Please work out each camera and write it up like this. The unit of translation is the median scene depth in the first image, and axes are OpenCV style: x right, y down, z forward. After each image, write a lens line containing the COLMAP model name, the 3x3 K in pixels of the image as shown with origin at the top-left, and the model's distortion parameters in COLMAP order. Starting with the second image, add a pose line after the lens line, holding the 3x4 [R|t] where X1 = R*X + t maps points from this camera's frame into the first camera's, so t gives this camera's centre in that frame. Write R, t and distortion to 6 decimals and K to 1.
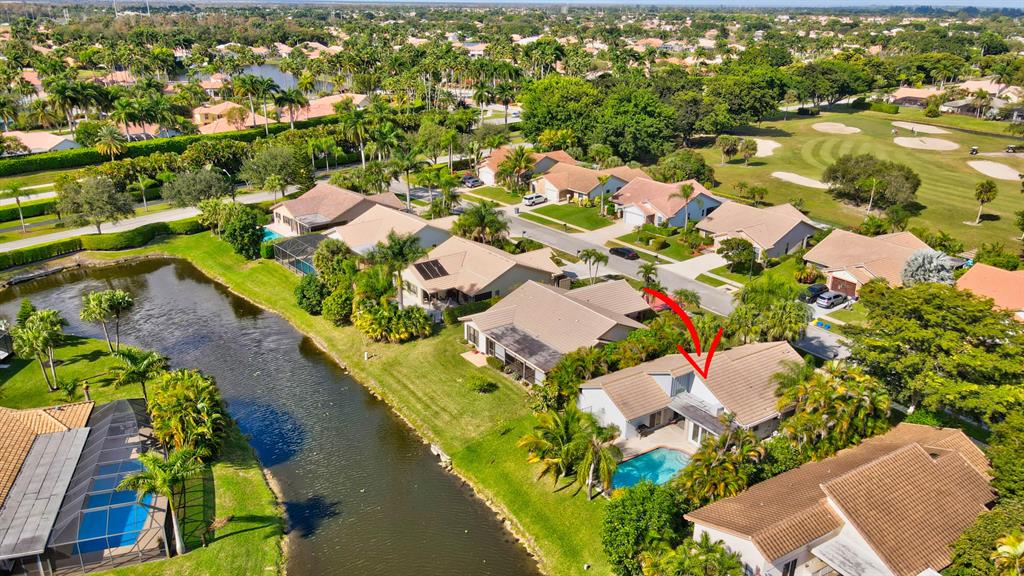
lens RADIAL K [[781.8, 0, 512.0], [0, 781.8, 288.0], [0, 0, 1]] dist [-0.009041, 0.047827]
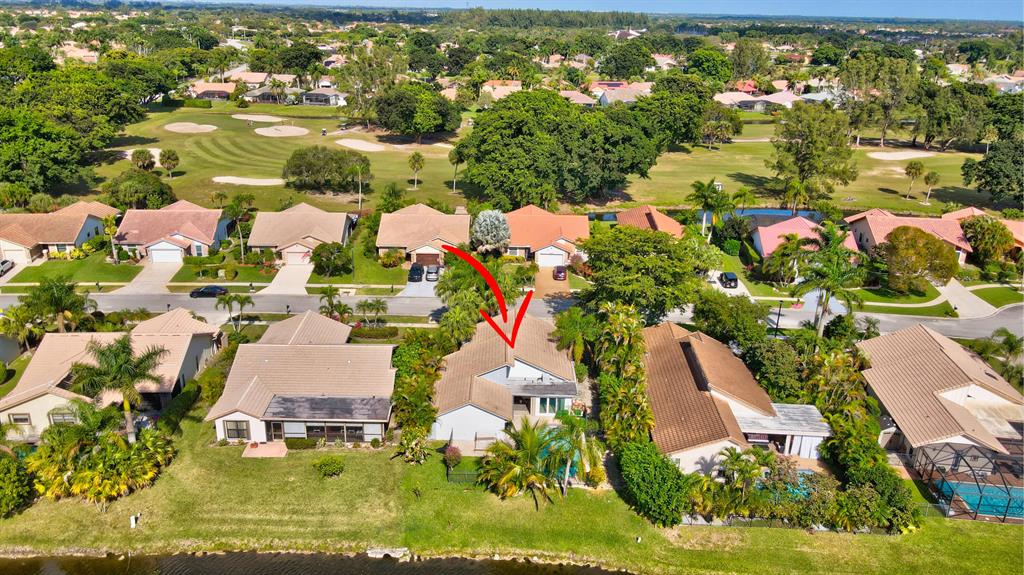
lens RADIAL K [[760.3, 0, 512.0], [0, 760.3, 287.5], [0, 0, 1]] dist [0.000027, 0.025947]
pose [[0.553689, -0.288646, 0.781097, -0.416891], [0.275167, 0.948731, 0.155538, -0.110154], [-0.785946, 0.128812, 0.604728, 0.254856]]
